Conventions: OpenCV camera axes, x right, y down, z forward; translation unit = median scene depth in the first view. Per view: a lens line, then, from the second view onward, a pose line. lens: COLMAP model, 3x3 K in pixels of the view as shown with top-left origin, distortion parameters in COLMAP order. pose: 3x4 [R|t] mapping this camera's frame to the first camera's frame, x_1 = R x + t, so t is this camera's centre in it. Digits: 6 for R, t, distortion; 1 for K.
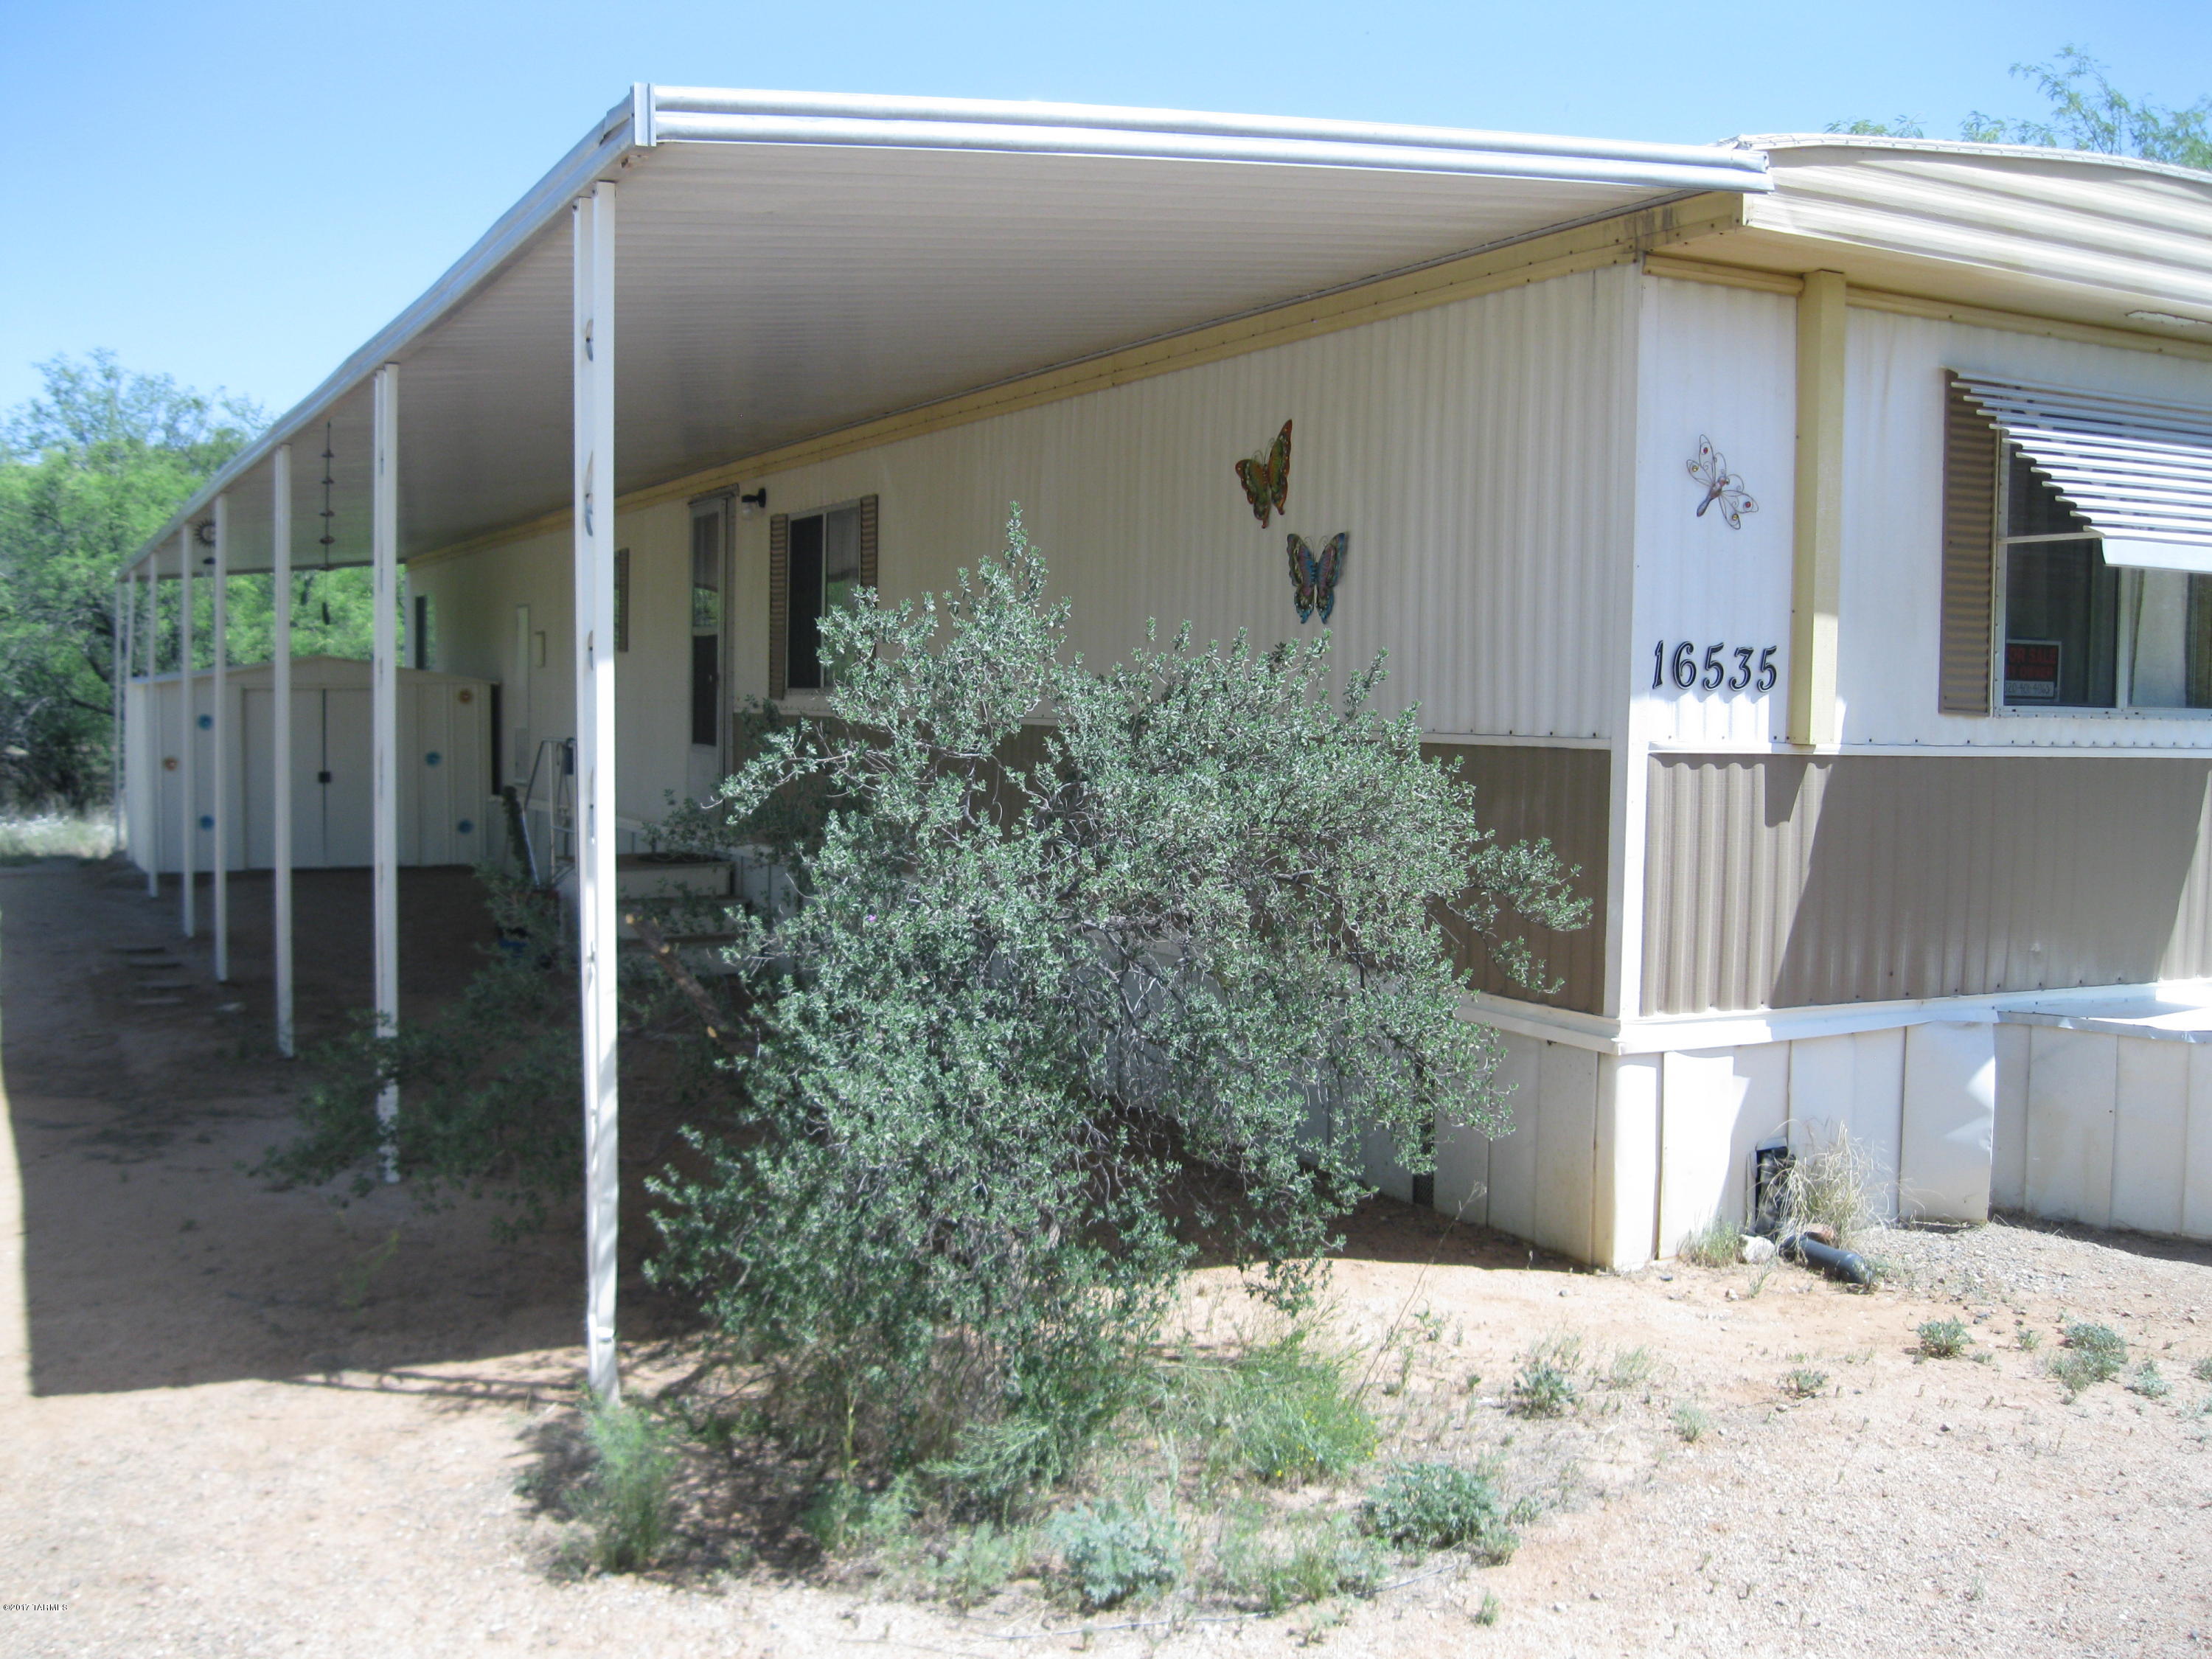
lens RADIAL K [[2240.1, 0, 1106.0], [0, 2240.1, 829.5], [0, 0, 1]] dist [-0.117376, -0.001965]
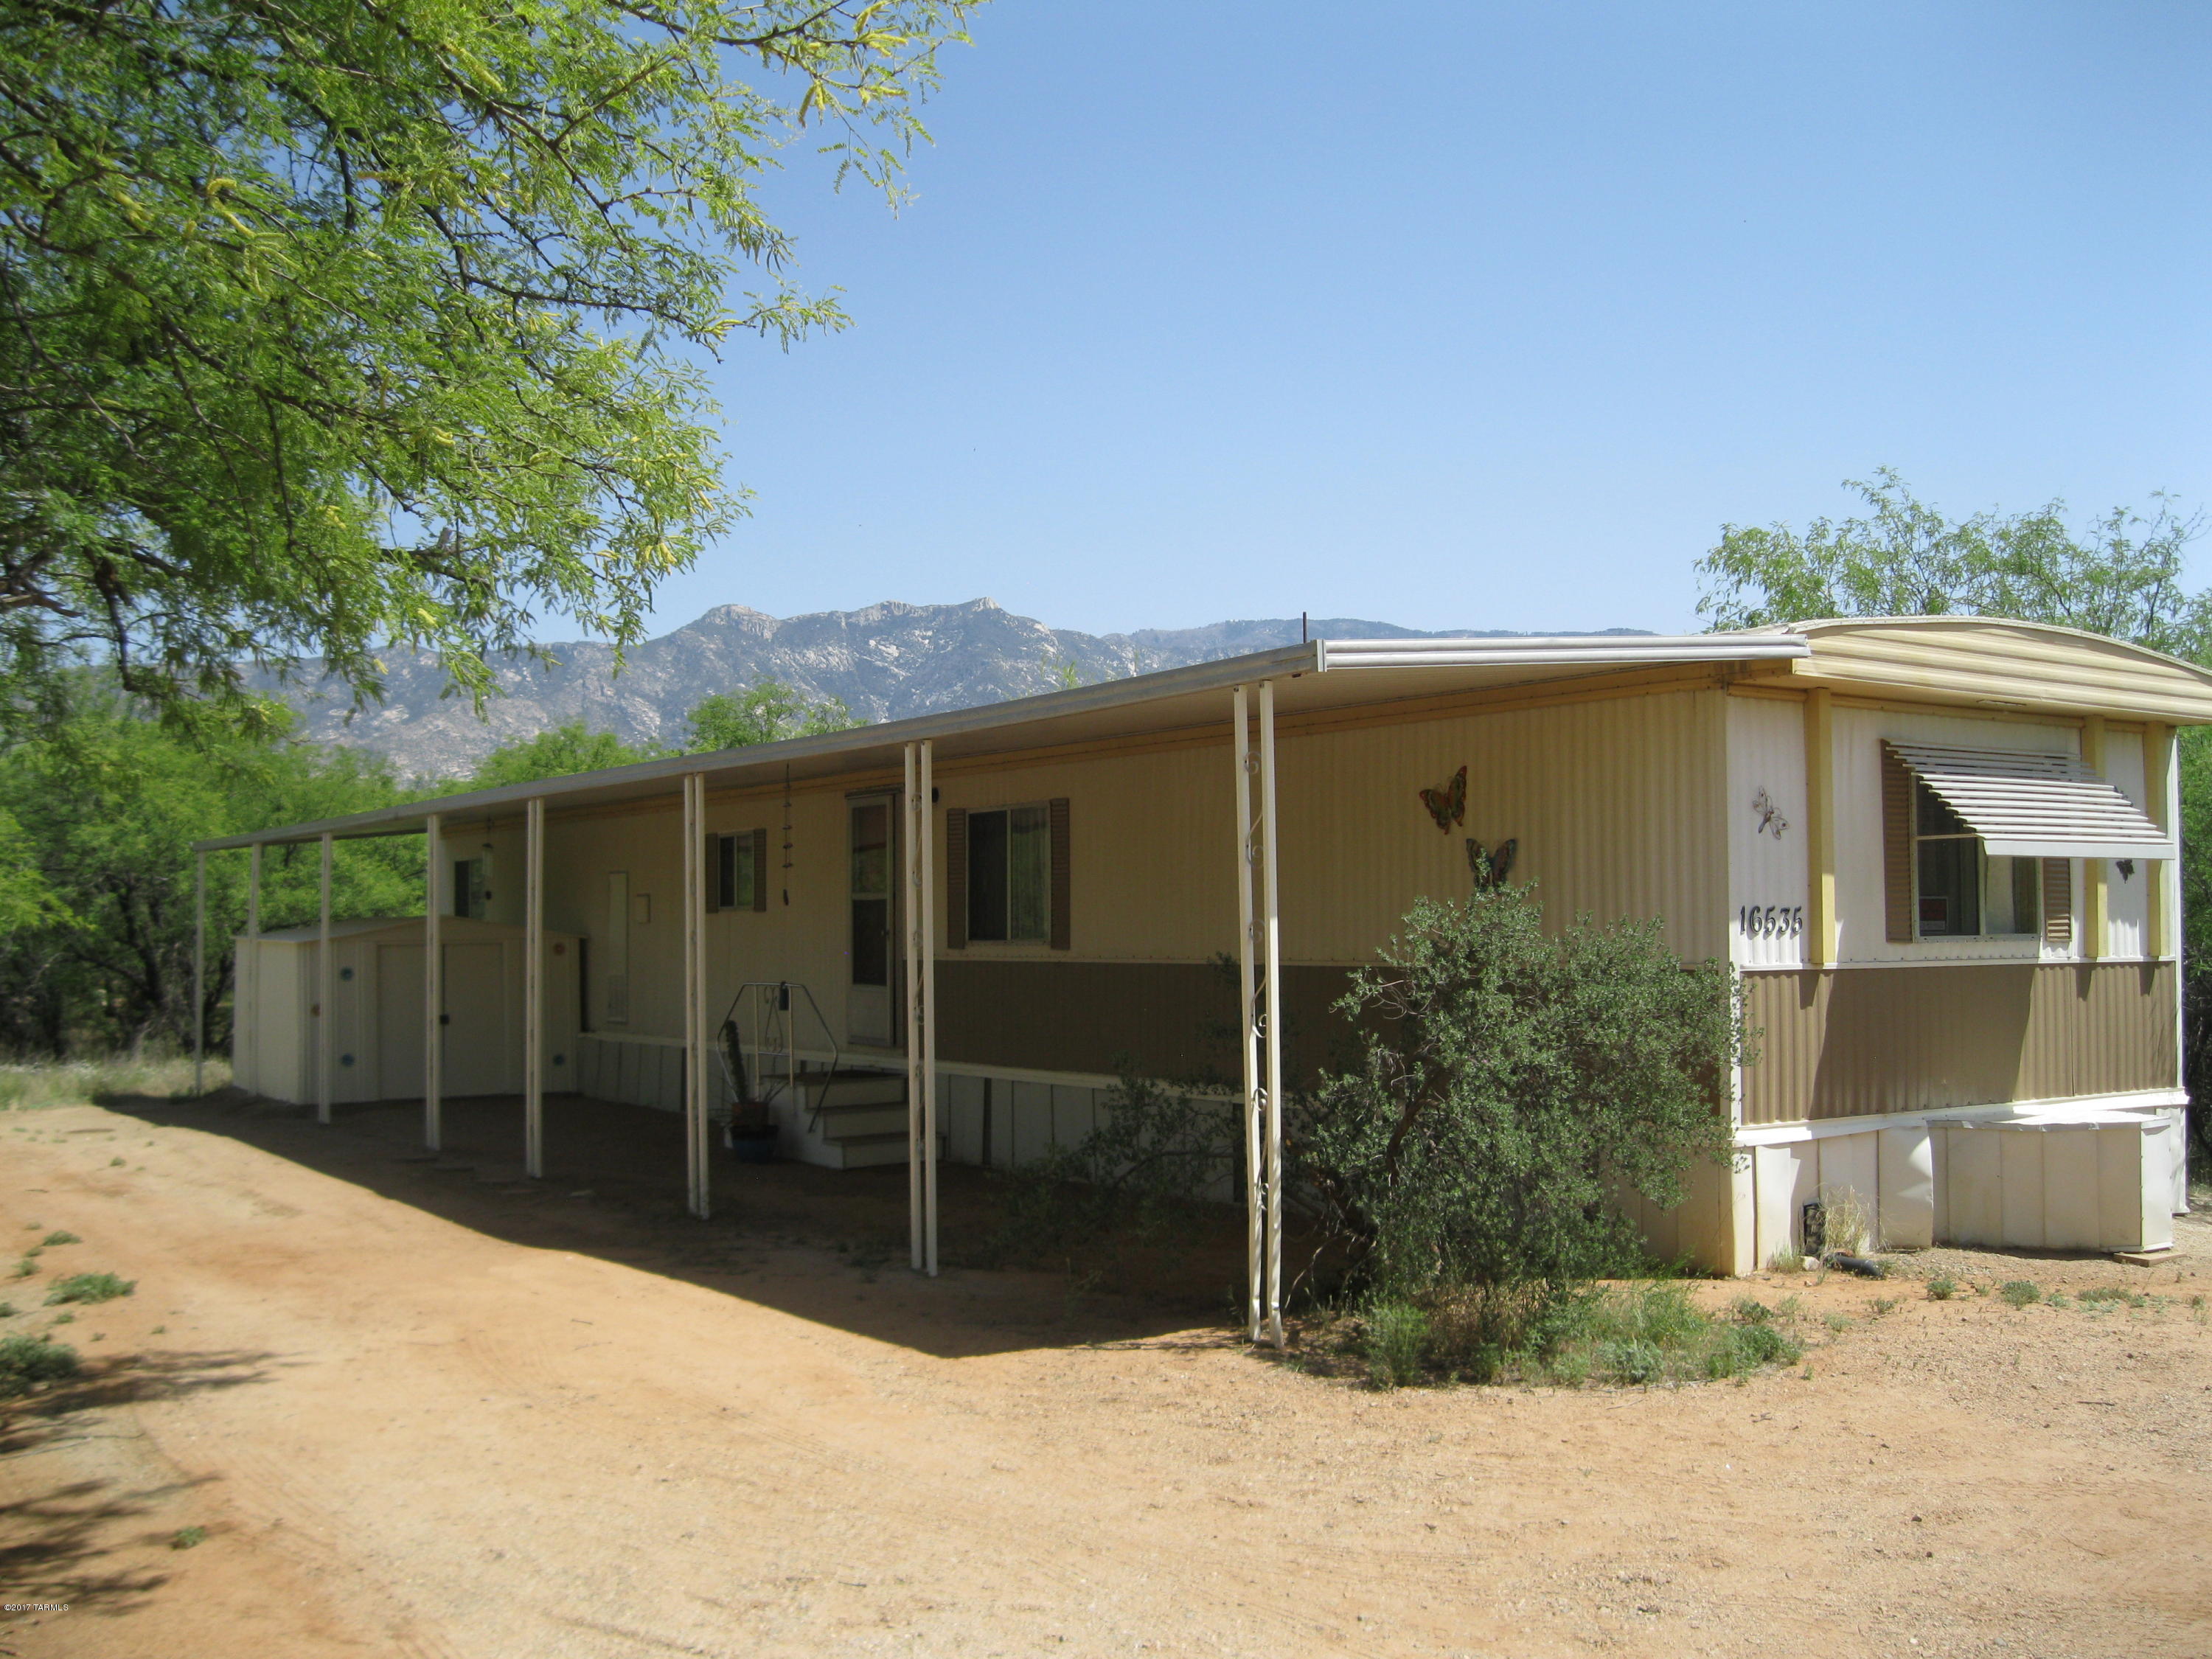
lens RADIAL K [[2240.1, 0, 1106.0], [0, 2240.1, 829.5], [0, 0, 1]] dist [-0.117376, -0.001965]
pose [[0.991907, -0.014879, 0.126094, -0.439387], [0.027940, 0.994345, -0.102455, 0.018049], [-0.123857, 0.105149, 0.986713, -0.618944]]
